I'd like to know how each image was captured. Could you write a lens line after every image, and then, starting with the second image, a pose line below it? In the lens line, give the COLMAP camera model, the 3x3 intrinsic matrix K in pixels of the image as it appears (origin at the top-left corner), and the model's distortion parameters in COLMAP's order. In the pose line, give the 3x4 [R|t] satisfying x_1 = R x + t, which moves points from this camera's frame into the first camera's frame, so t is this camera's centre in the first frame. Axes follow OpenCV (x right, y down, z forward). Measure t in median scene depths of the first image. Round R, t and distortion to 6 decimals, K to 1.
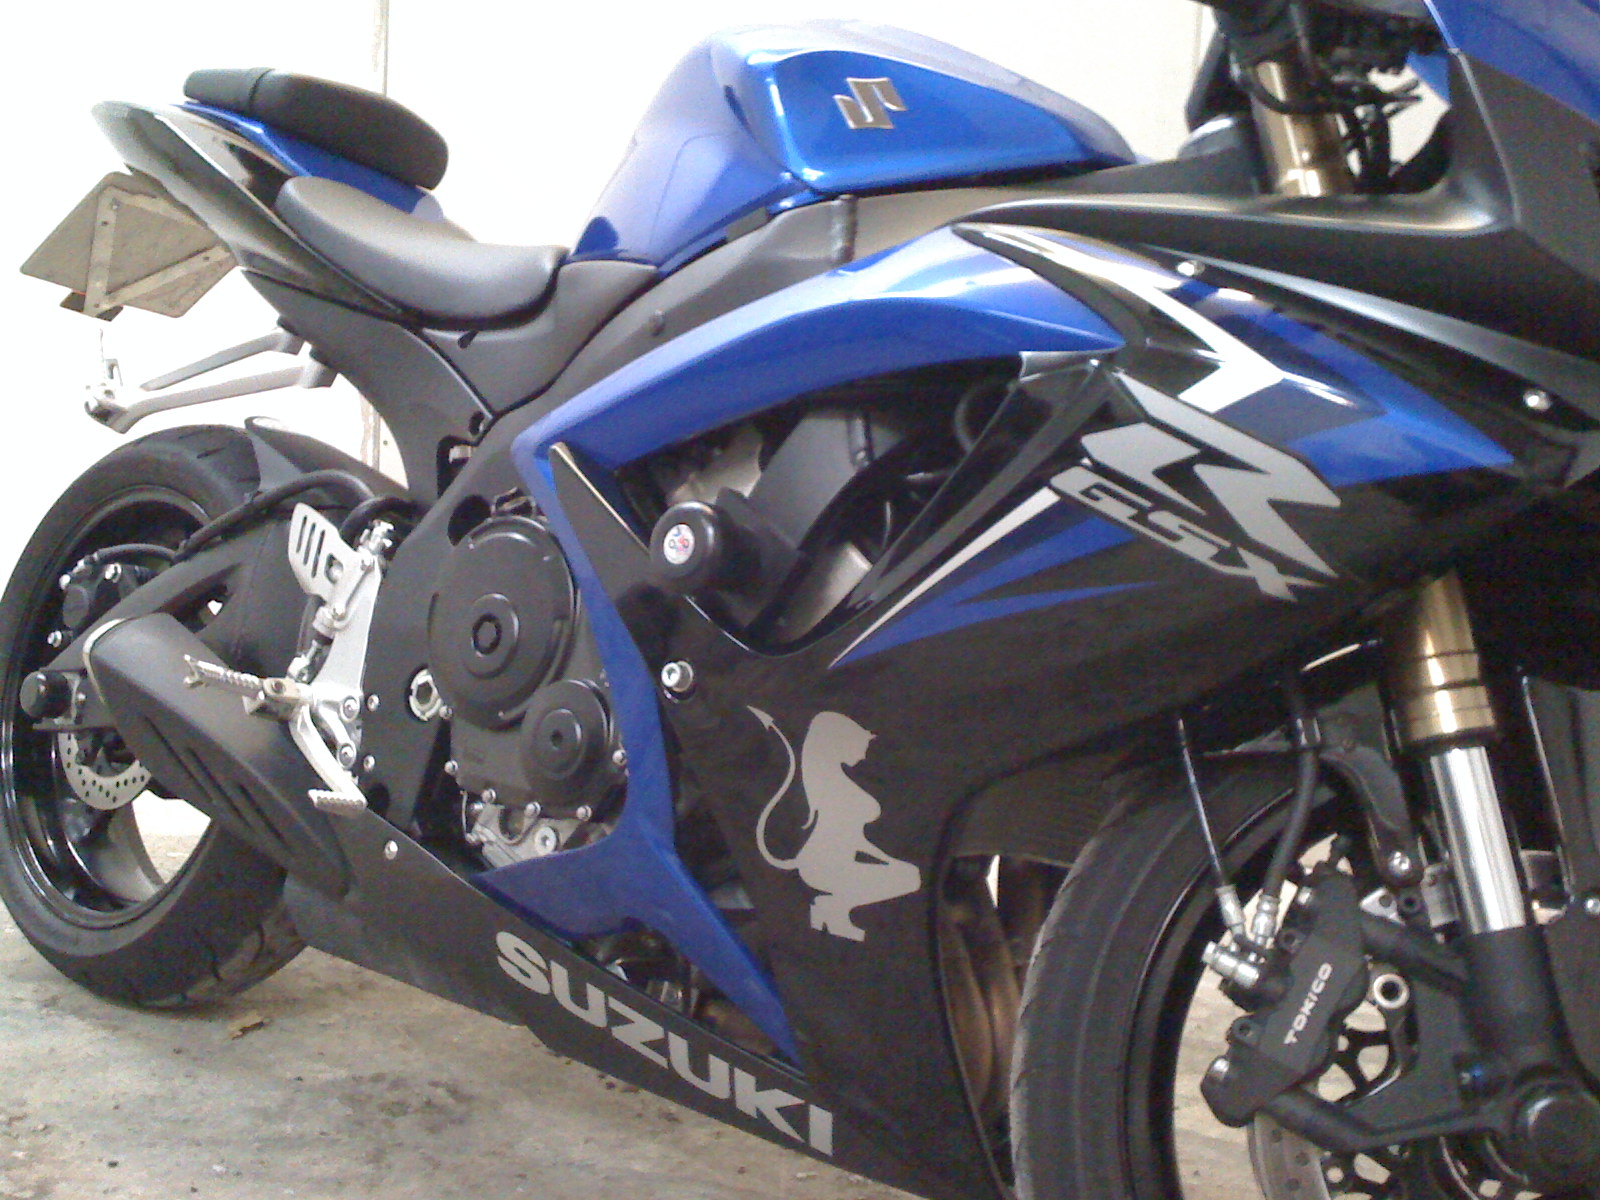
lens RADIAL K [[1761.5, 0, 800.0], [0, 1761.5, 600.0], [0, 0, 1]] dist [0.208702, -0.355386]
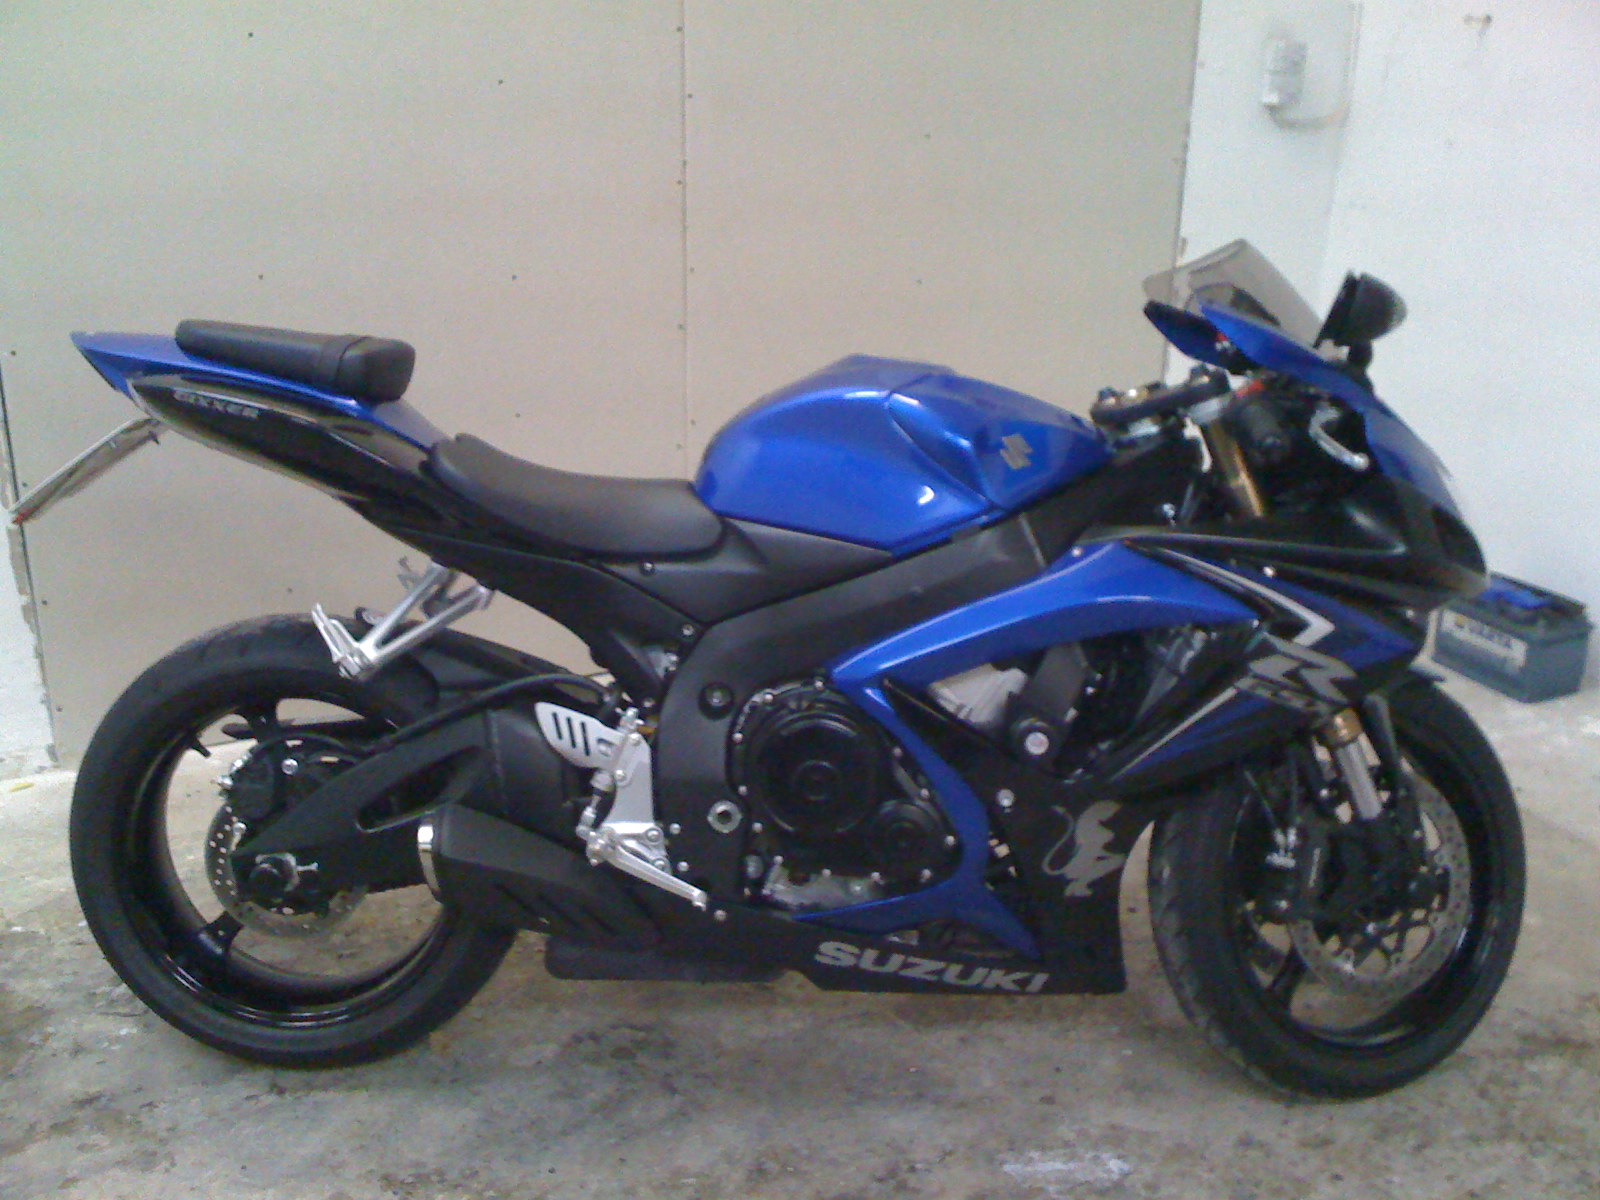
lens RADIAL K [[1761.5, 0, 800.0], [0, 1761.5, 600.0], [0, 0, 1]] dist [0.208702, -0.355386]
pose [[0.779609, -0.259673, 0.569895, -1.259651], [0.101763, 0.950419, 0.293849, -0.732169], [-0.617944, -0.171093, 0.767380, -0.250846]]
